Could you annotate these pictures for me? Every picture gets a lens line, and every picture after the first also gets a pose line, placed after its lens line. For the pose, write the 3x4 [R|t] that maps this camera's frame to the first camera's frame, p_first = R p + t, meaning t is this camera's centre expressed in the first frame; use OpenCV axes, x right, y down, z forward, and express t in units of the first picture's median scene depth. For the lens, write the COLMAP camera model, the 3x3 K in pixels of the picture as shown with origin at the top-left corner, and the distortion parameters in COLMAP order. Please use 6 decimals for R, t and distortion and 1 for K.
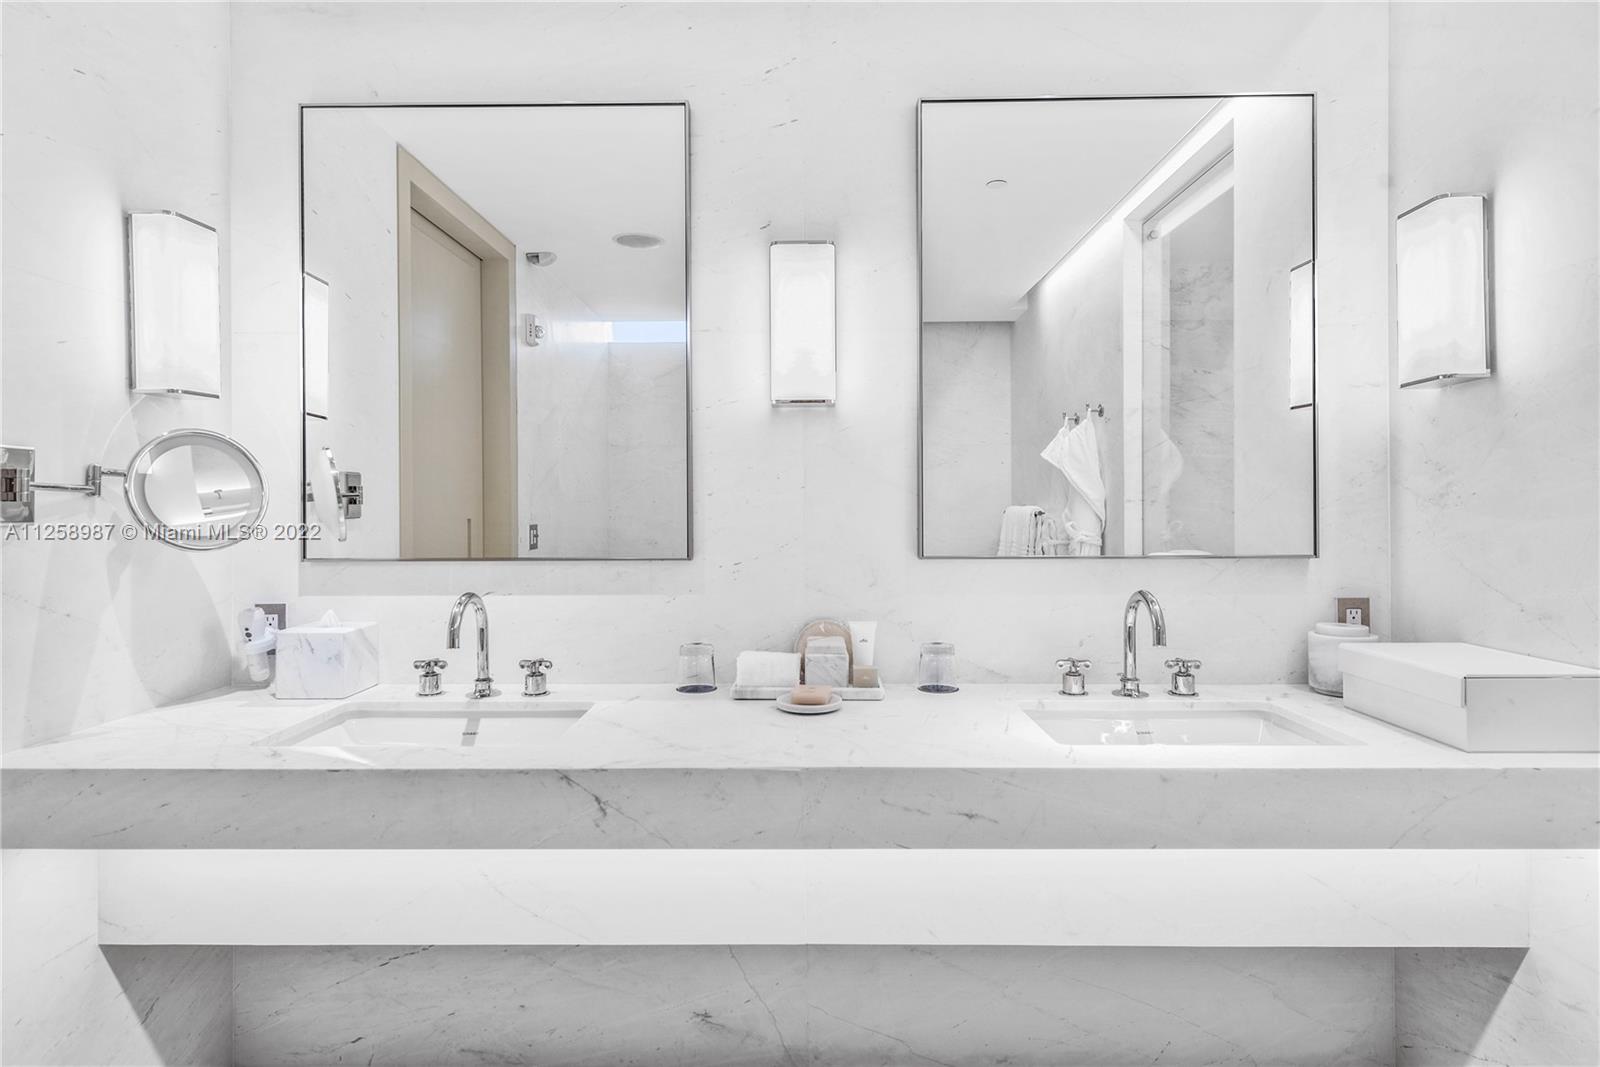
lens RADIAL K [[874.2, 0, 800.2], [0, 874.2, 528.4], [0, 0, 1]] dist [0.005930, -0.002179]
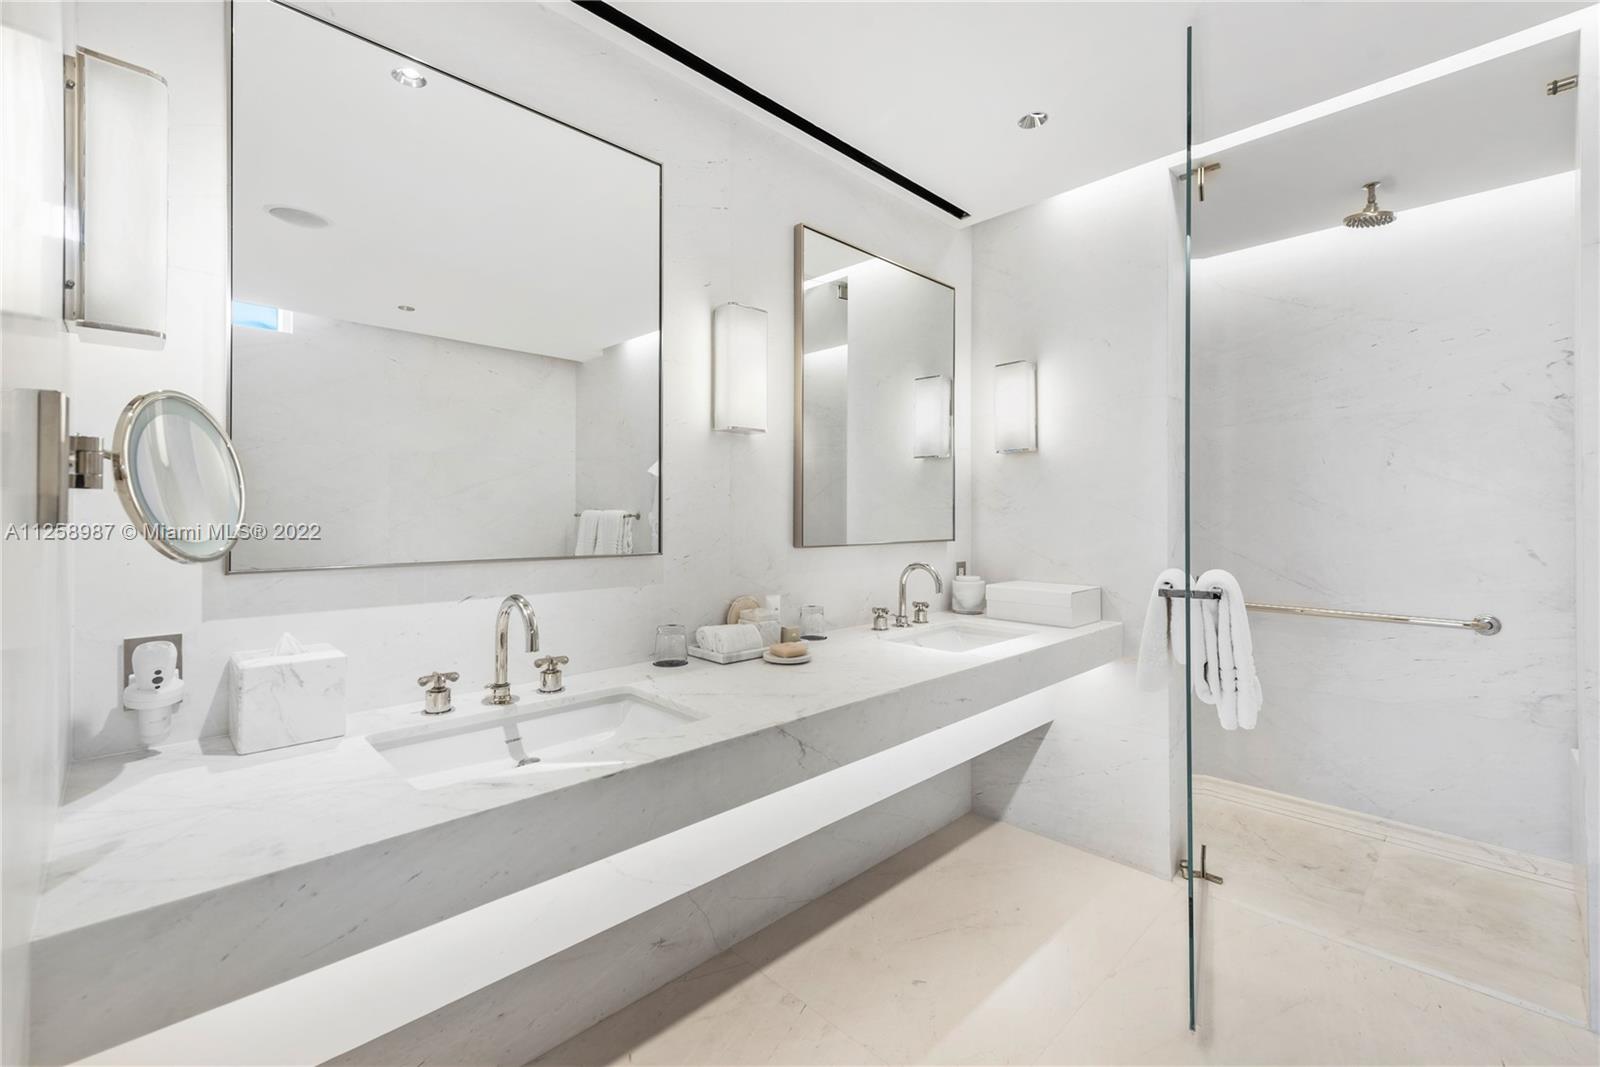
lens RADIAL K [[701.2, 0, 800.2], [0, 701.2, 521.9], [0, 0, 1]] dist [-0.001699, -0.000424]
pose [[0.688461, -0.002464, 0.725269, -0.705387], [0.008947, 0.999947, -0.005095, -0.001169], [-0.725218, 0.009996, 0.688446, 0.225102]]
